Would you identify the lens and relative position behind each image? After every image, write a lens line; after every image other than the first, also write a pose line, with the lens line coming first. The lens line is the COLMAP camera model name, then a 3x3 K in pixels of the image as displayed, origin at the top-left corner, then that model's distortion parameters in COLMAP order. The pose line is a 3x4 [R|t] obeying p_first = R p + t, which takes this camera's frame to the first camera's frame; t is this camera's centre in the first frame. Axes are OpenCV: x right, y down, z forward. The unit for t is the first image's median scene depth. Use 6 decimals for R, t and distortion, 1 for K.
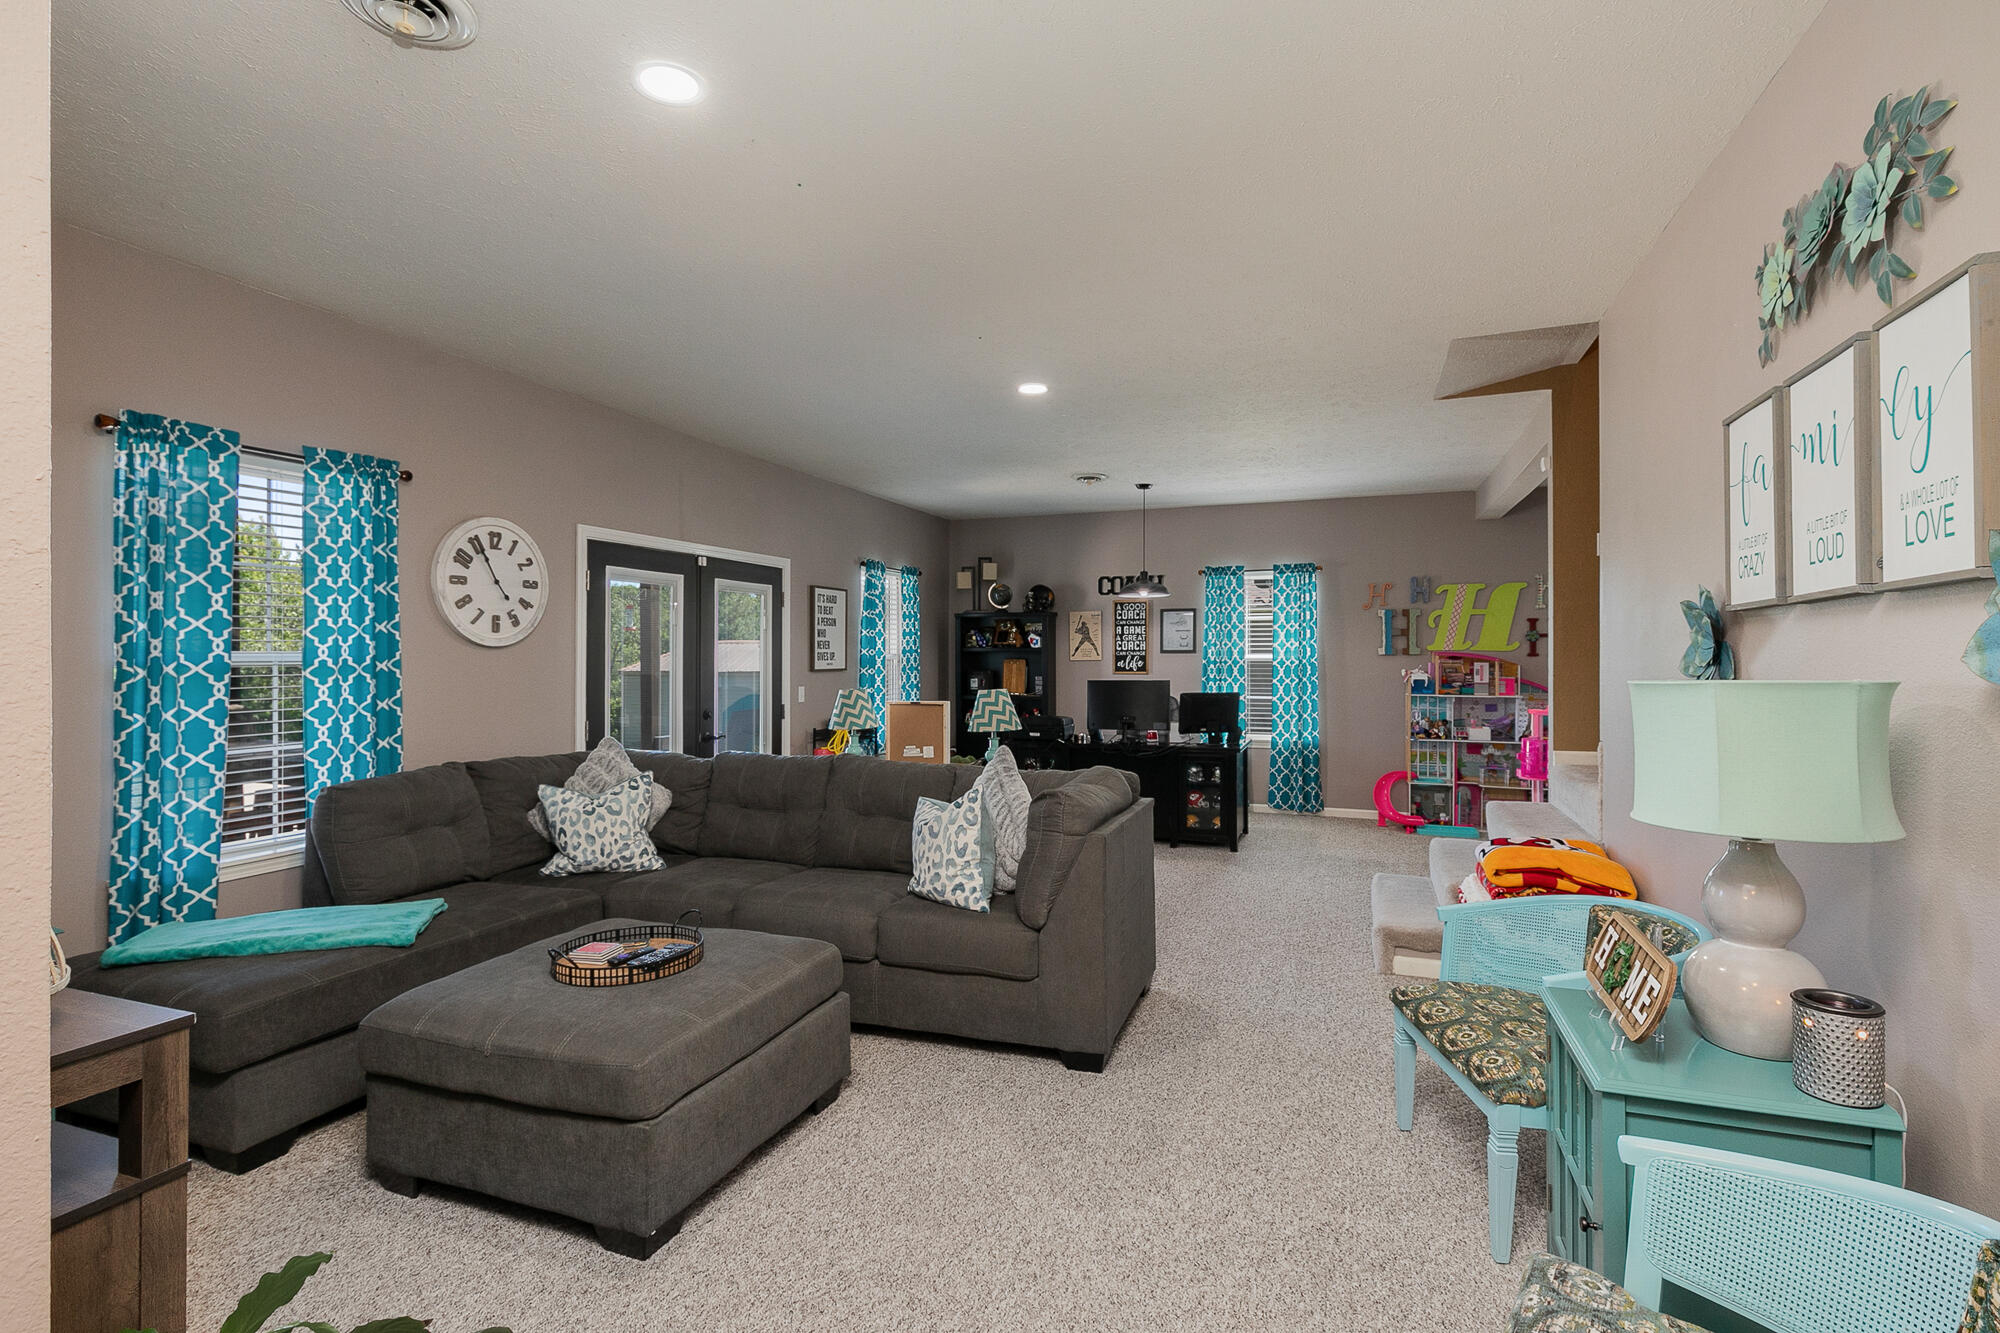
lens RADIAL K [[927.7, 0, 1005.3], [0, 927.7, 661.0], [0, 0, 1]] dist [0.000455, -0.000950]
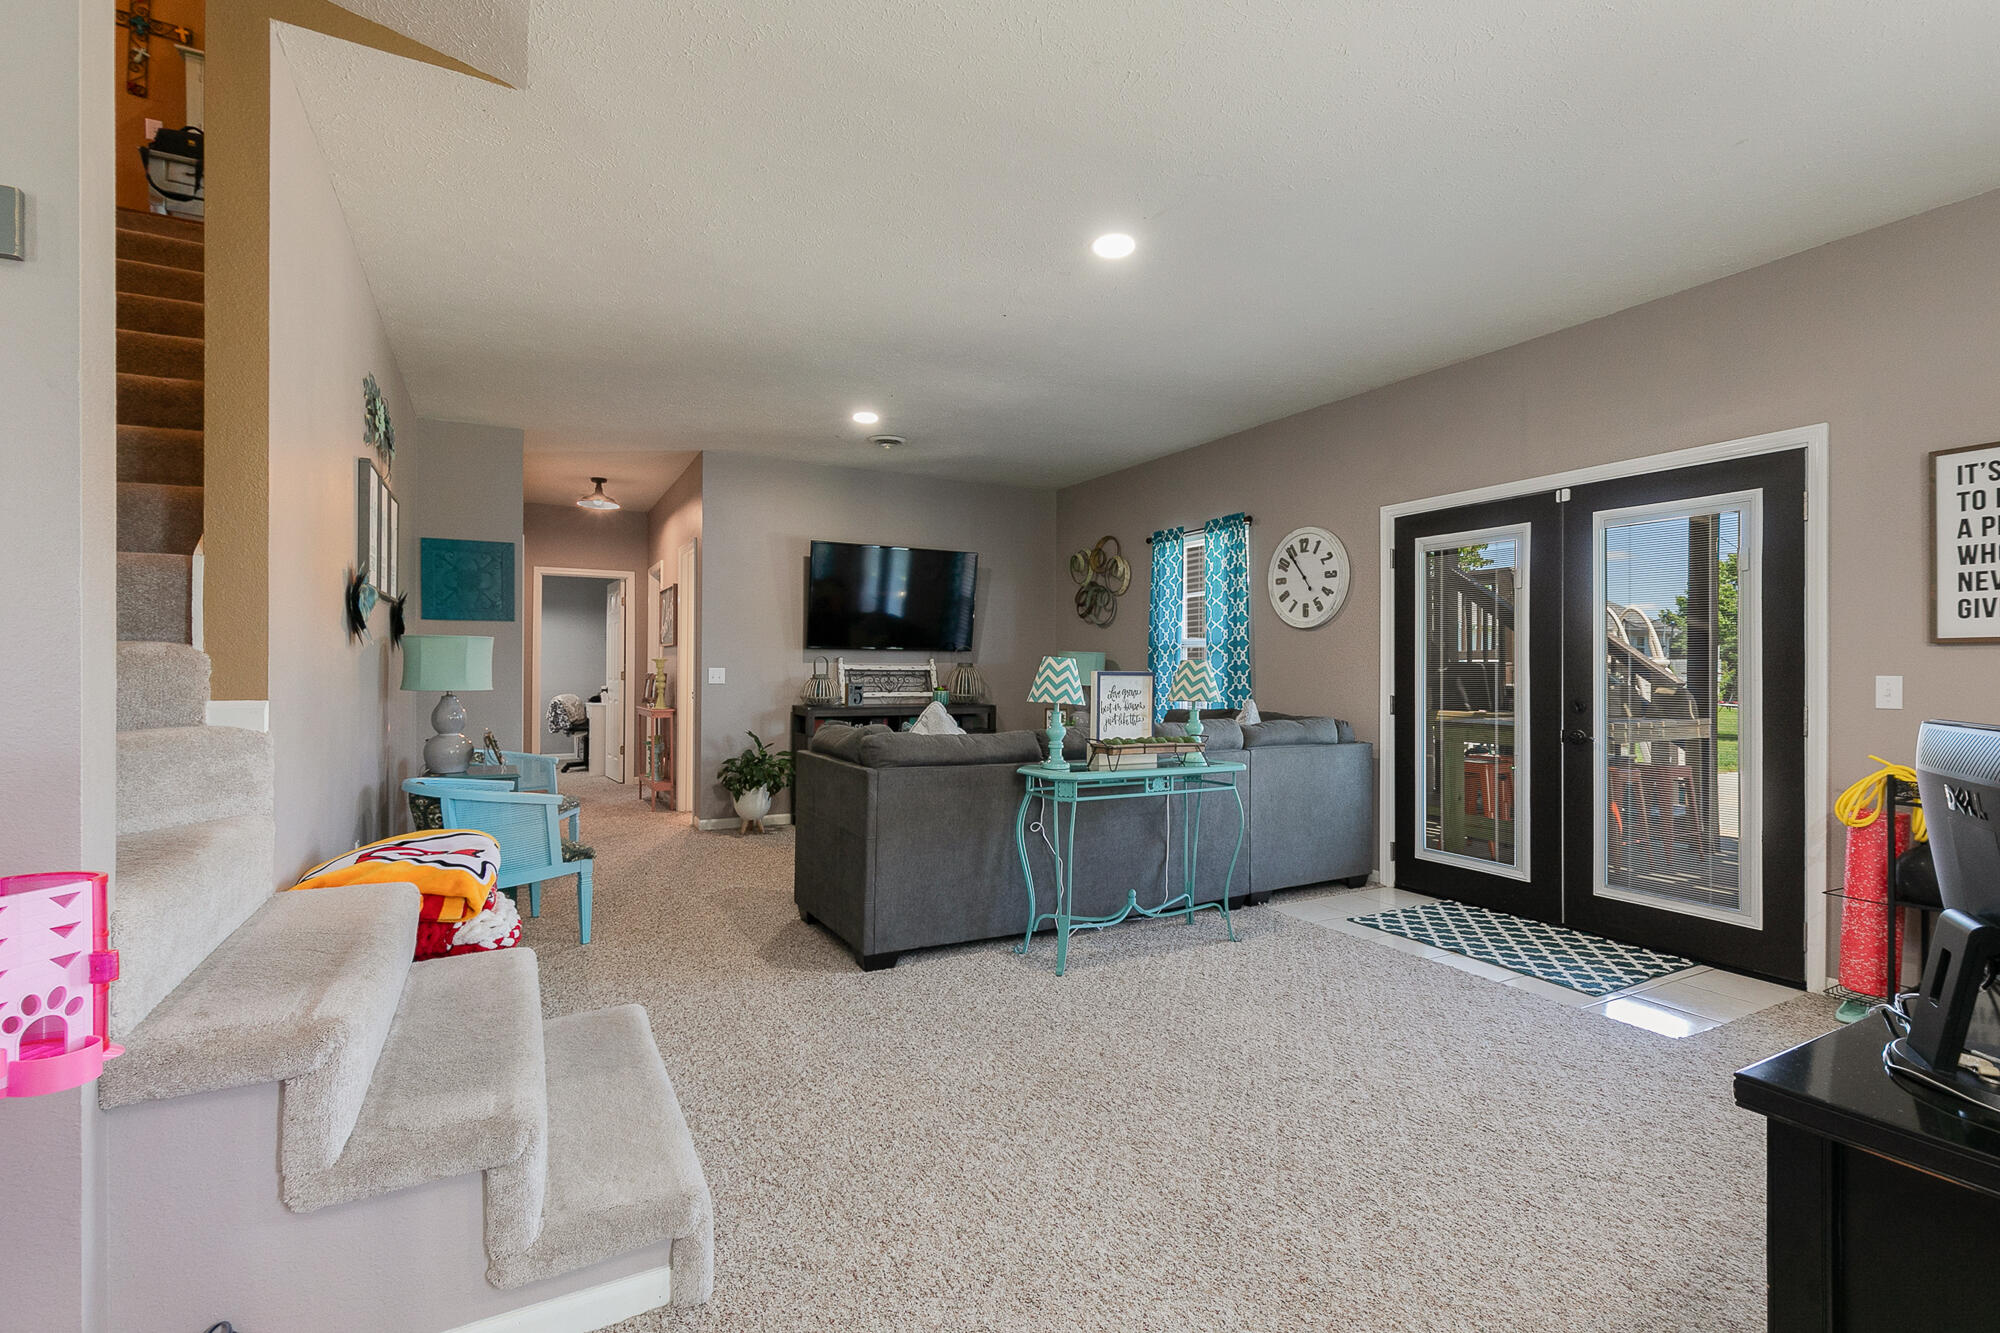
lens RADIAL K [[927.7, 0, 1010.7], [0, 927.7, 664.7], [0, 0, 1]] dist [0.000455, -0.000950]
pose [[-0.653114, -0.004311, -0.757247, 0.661248], [-0.004140, 0.999989, -0.002123, 0.037913], [0.757248, 0.001748, -0.653125, 1.481963]]
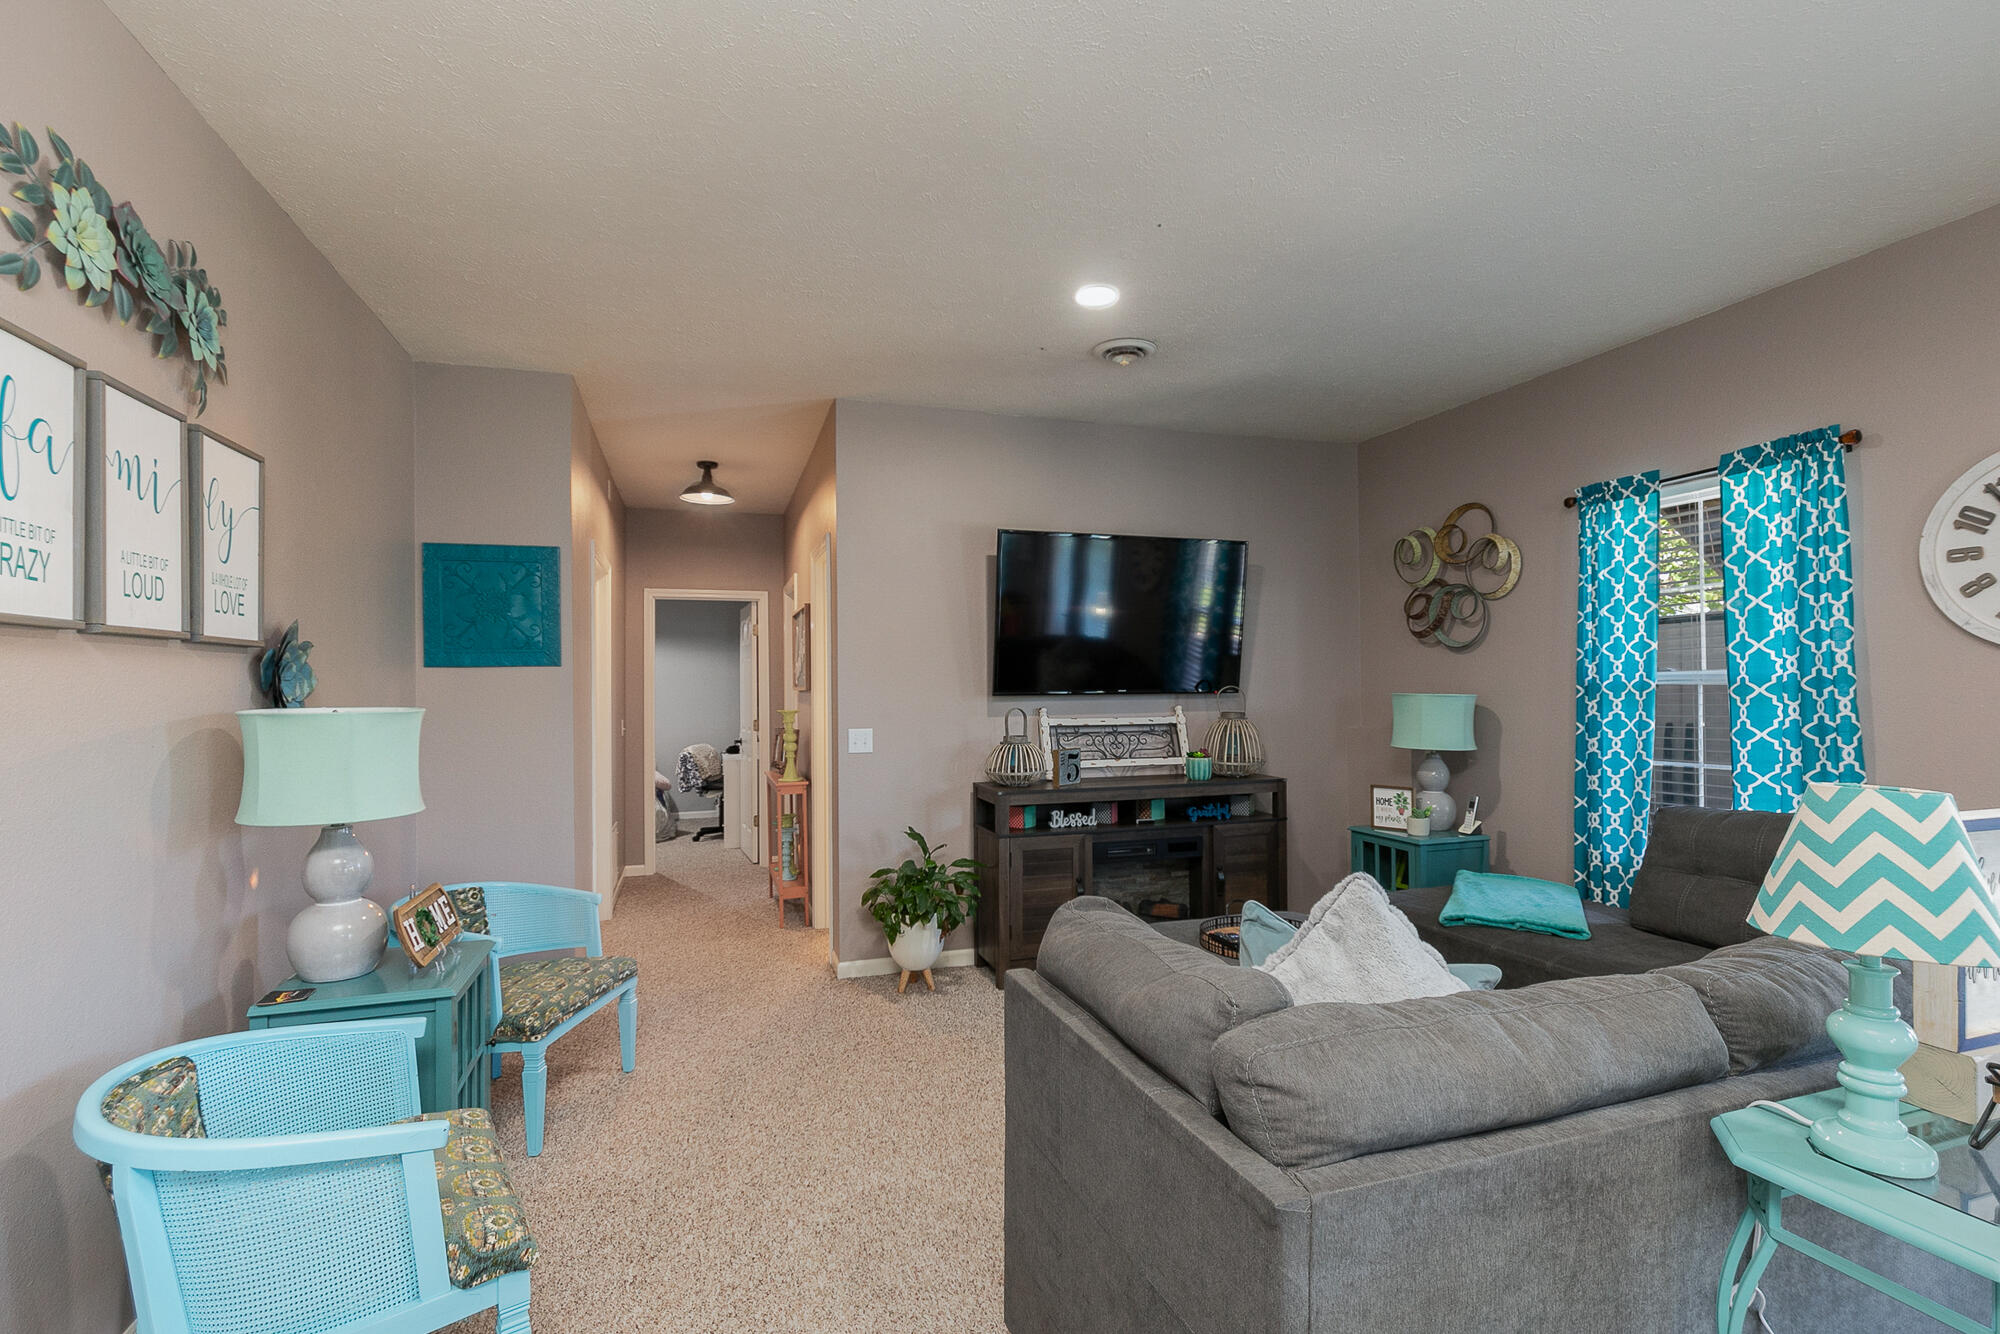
lens RADIAL K [[927.7, 0, 1002.7], [0, 927.7, 683.2], [0, 0, 1]] dist [0.000455, -0.000950]
pose [[-0.780511, 0.006951, -0.625103, 0.336055], [0.011352, 0.999931, -0.003056, -0.001046], [0.625039, -0.009481, -0.780536, 1.009697]]
